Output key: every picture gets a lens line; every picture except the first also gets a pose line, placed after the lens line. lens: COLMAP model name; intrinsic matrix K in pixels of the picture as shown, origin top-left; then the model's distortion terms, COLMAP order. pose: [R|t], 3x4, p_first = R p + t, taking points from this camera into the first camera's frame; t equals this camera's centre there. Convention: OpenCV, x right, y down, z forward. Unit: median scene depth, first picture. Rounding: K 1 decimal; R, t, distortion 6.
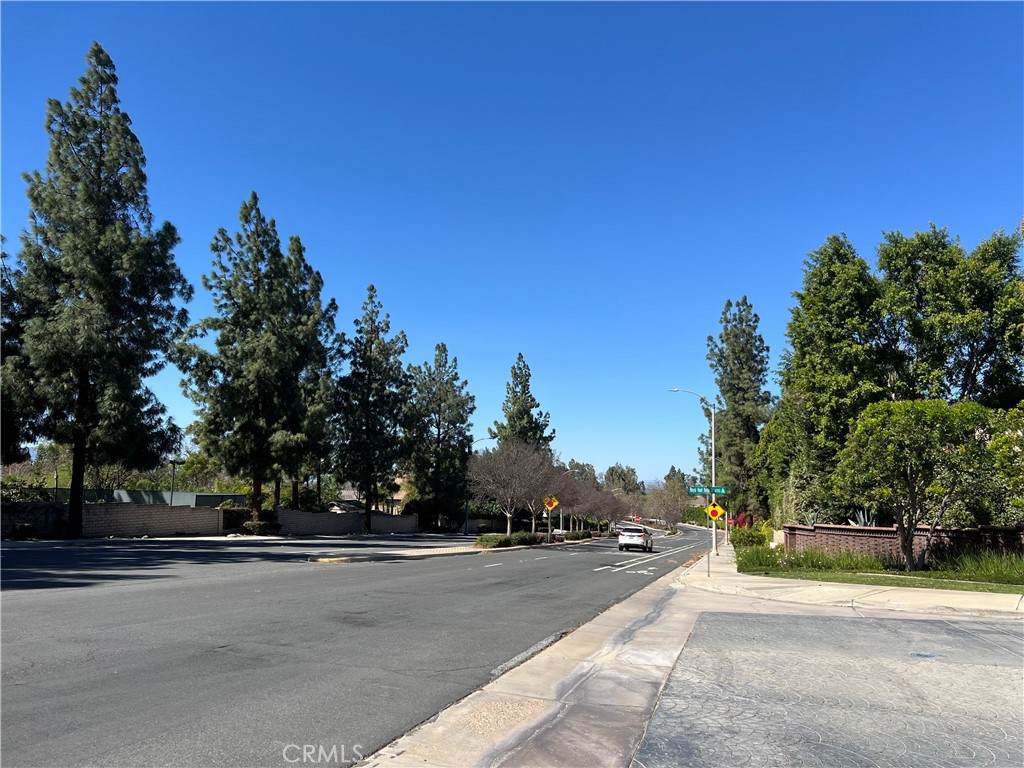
lens RADIAL K [[767.2, 0, 512.0], [0, 767.2, 384.0], [0, 0, 1]] dist [0.001252, -0.030950]
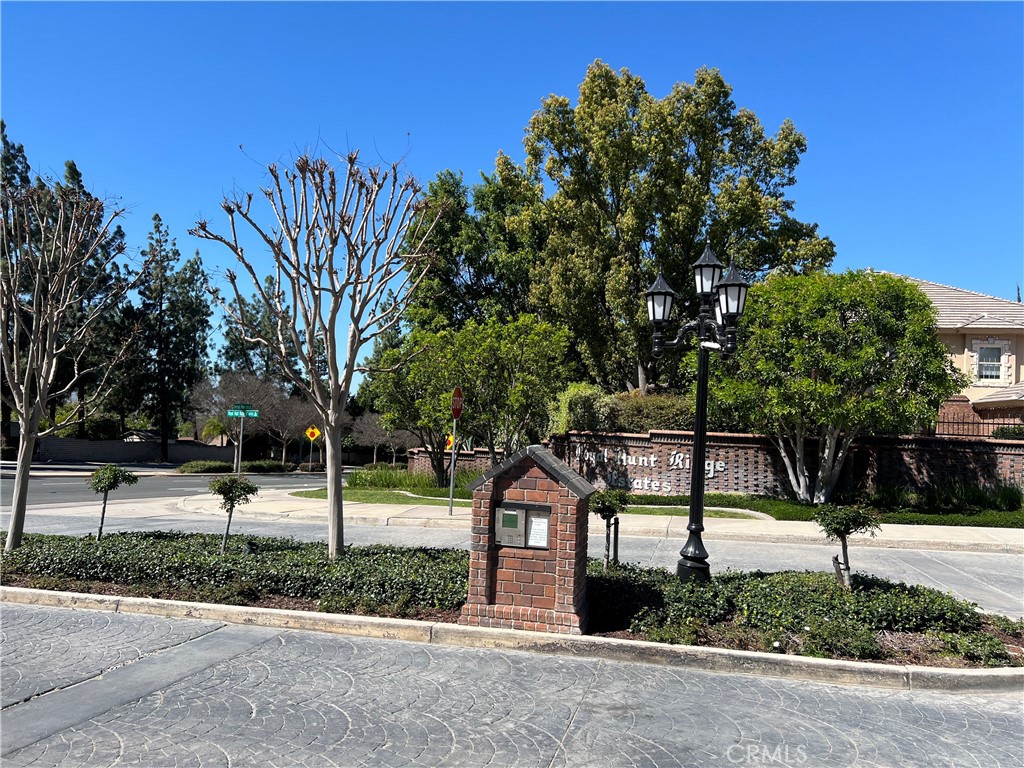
lens RADIAL K [[767.2, 0, 512.0], [0, 767.2, 384.0], [0, 0, 1]] dist [0.001252, -0.030950]
pose [[0.998599, 0.008957, -0.052160, 0.387426], [-0.005052, 0.997207, 0.074516, 0.016581], [0.052682, -0.074149, 0.995855, 0.026985]]
